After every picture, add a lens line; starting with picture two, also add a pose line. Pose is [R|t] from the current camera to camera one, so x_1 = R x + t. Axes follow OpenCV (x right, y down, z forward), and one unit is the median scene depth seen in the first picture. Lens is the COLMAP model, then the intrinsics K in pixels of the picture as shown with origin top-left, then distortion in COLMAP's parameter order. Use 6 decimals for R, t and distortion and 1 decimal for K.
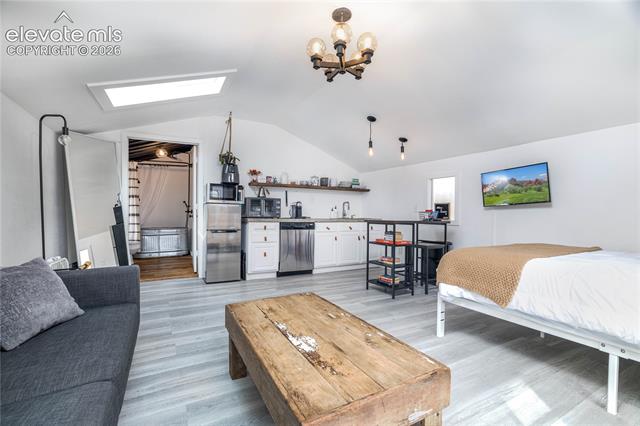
lens RADIAL K [[287.7, 0, 319.4], [0, 287.7, 214.0], [0, 0, 1]] dist [-0.001649, -0.000026]
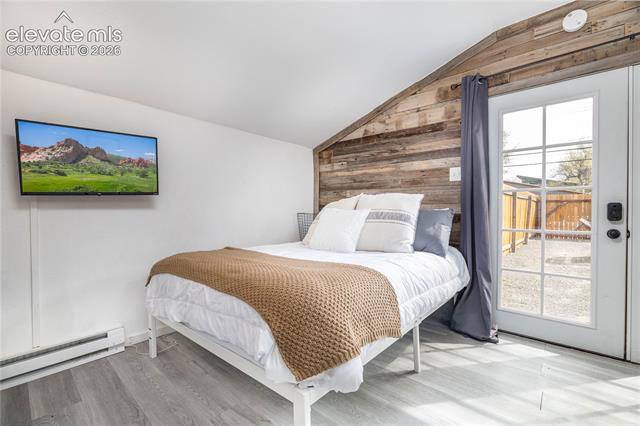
lens RADIAL K [[287.7, 0, 319.4], [0, 287.7, 214.0], [0, 0, 1]] dist [-0.001649, -0.000026]
pose [[-0.362402, -0.013588, 0.931923, -0.014269], [-0.003495, 0.999906, 0.013220, -0.002763], [-0.932015, 0.001534, -0.362415, 0.814895]]
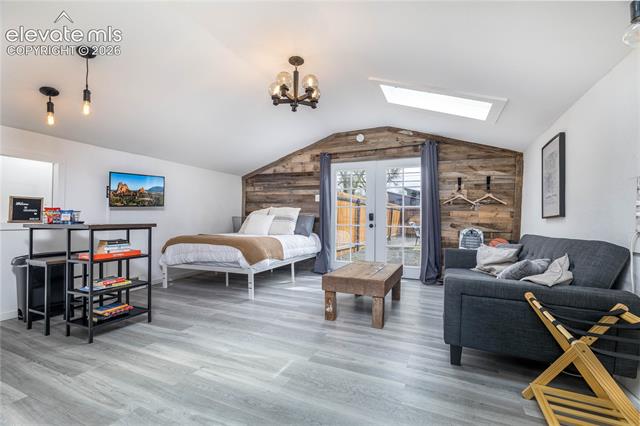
lens RADIAL K [[287.7, 0, 319.4], [0, 287.7, 214.0], [0, 0, 1]] dist [-0.001649, -0.000026]
pose [[-0.619269, -0.003858, 0.785169, -0.680202], [-0.012867, 0.999904, -0.005236, -0.005600], [-0.785073, -0.013345, -0.619259, 1.167285]]
